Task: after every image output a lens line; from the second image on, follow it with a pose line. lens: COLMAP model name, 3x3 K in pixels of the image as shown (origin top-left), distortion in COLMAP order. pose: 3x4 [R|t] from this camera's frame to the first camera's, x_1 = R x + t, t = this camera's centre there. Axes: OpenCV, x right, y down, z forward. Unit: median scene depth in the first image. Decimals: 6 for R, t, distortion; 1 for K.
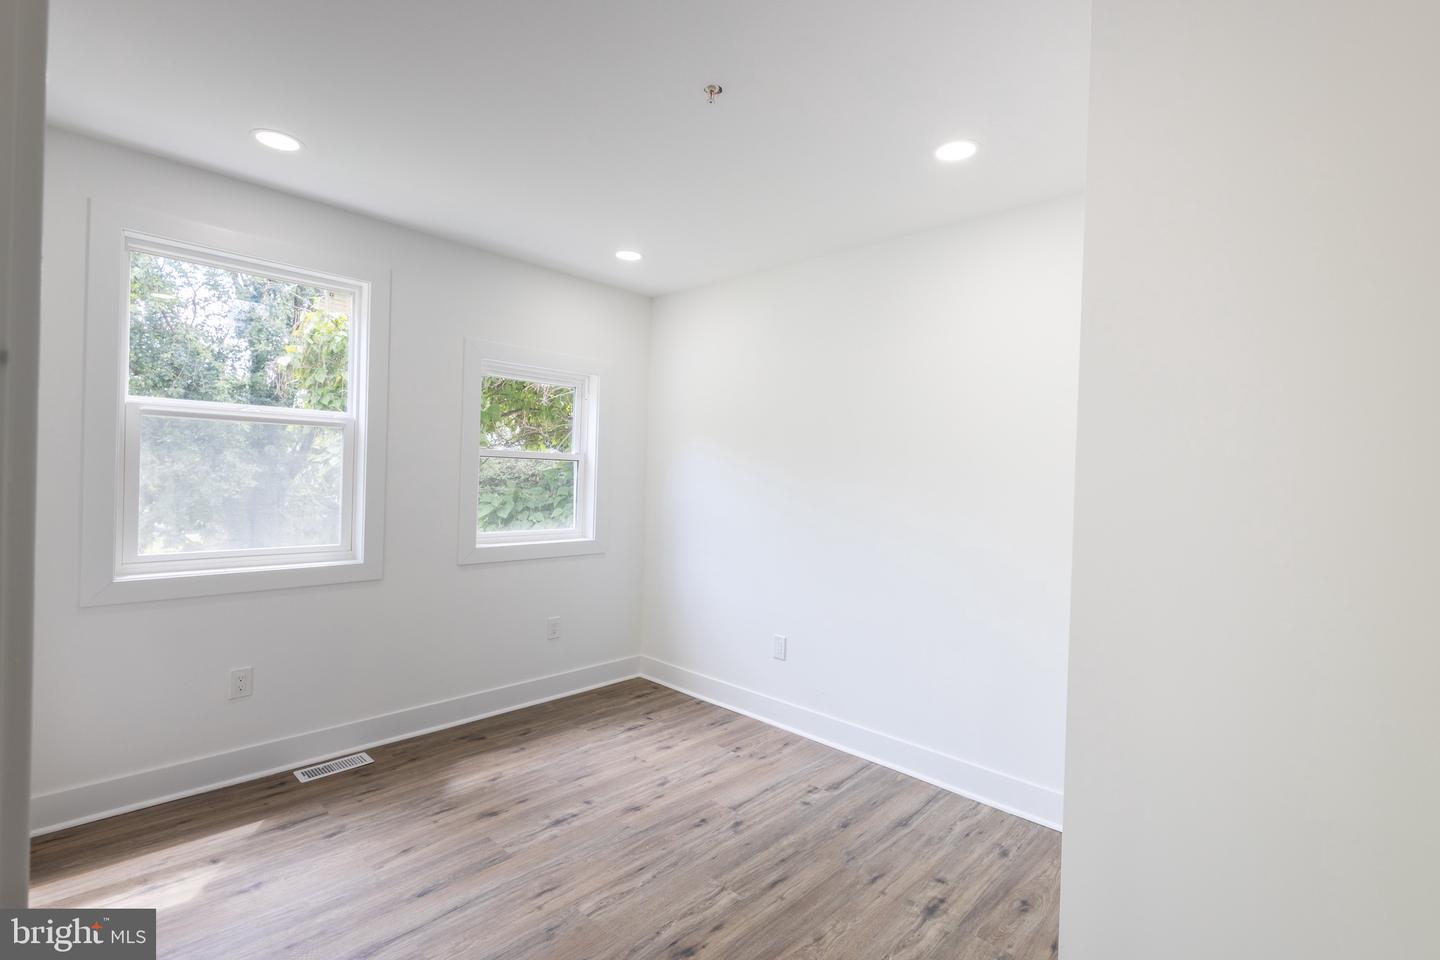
lens RADIAL K [[637.2, 0, 720.0], [0, 637.2, 480.0], [0, 0, 1]] dist [0.001844, -0.000090]
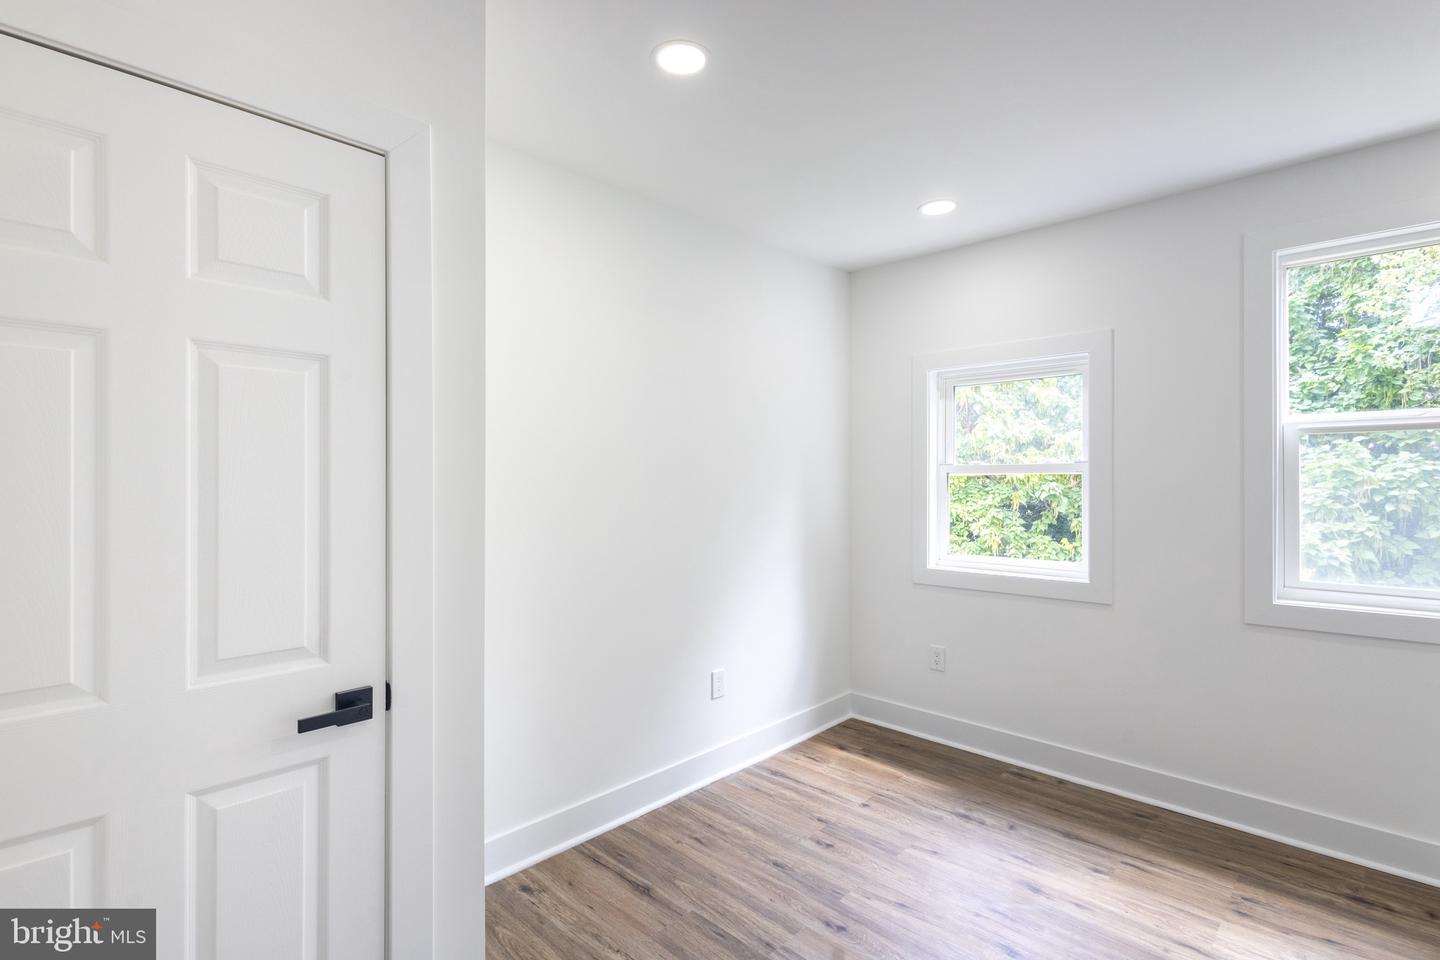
lens RADIAL K [[675.9, 0, 720.0], [0, 675.9, 480.0], [0, 0, 1]] dist [0.000866, 0.000087]
pose [[0.007001, -0.030865, -0.999499, 0.539132], [-0.006476, 0.999501, -0.030911, 0.018254], [0.999955, 0.006689, 0.006797, 0.575698]]
